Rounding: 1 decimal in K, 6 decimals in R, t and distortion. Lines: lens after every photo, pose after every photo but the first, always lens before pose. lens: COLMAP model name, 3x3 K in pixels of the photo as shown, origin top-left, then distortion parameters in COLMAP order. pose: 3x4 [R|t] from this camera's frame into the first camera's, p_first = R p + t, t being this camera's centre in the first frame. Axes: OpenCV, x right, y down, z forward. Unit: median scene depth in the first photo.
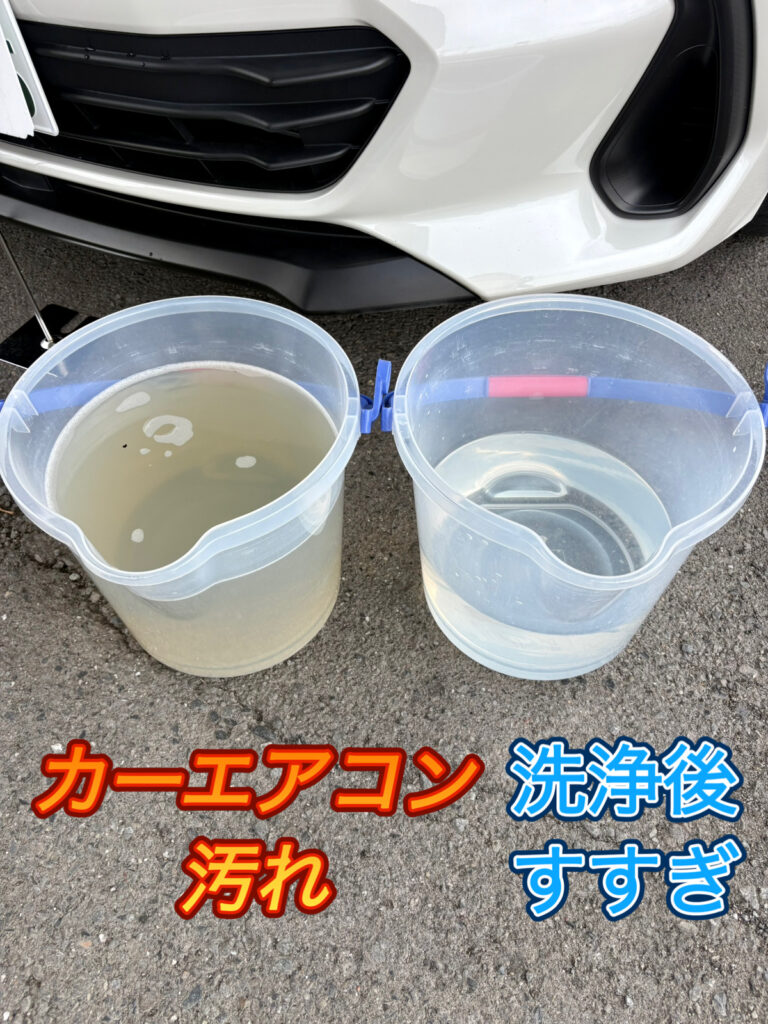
lens RADIAL K [[773.7, 0, 380.6], [0, 773.7, 508.3], [0, 0, 1]] dist [0.012907, -0.008876]
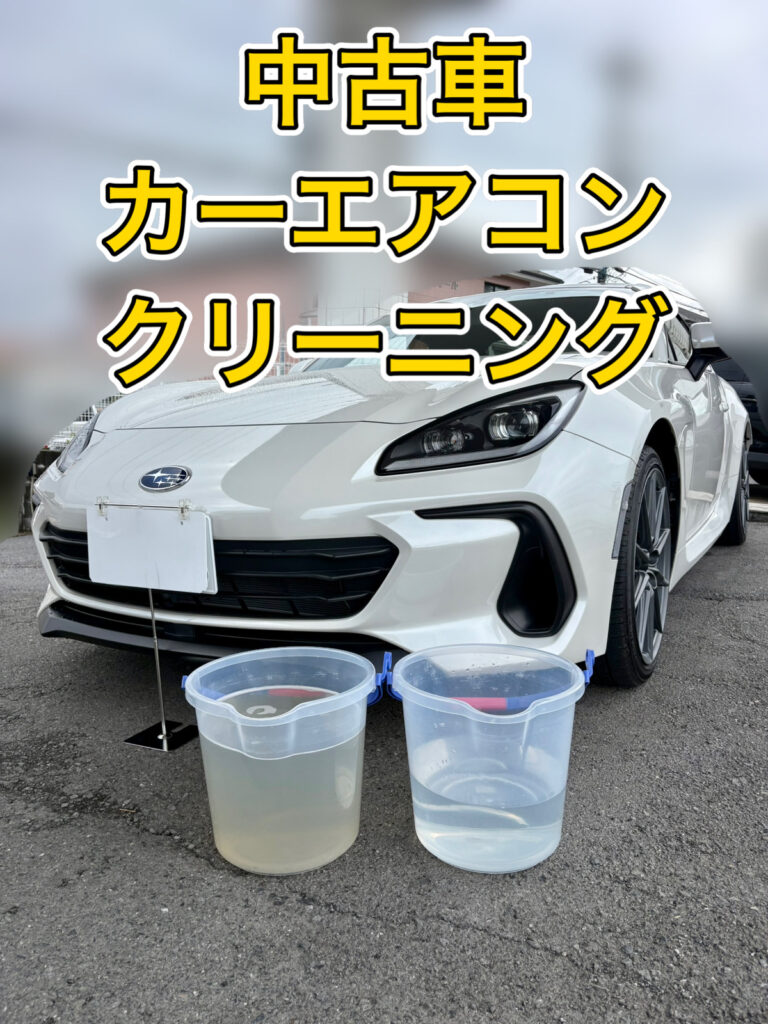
lens RADIAL K [[773.7, 0, 380.6], [0, 773.7, 508.3], [0, 0, 1]] dist [0.012907, -0.008876]
pose [[0.999998, -0.001963, 0.000482, -0.013217], [0.001734, 0.710534, -0.703660, 0.864304], [0.001039, 0.703660, 0.710536, -0.608421]]
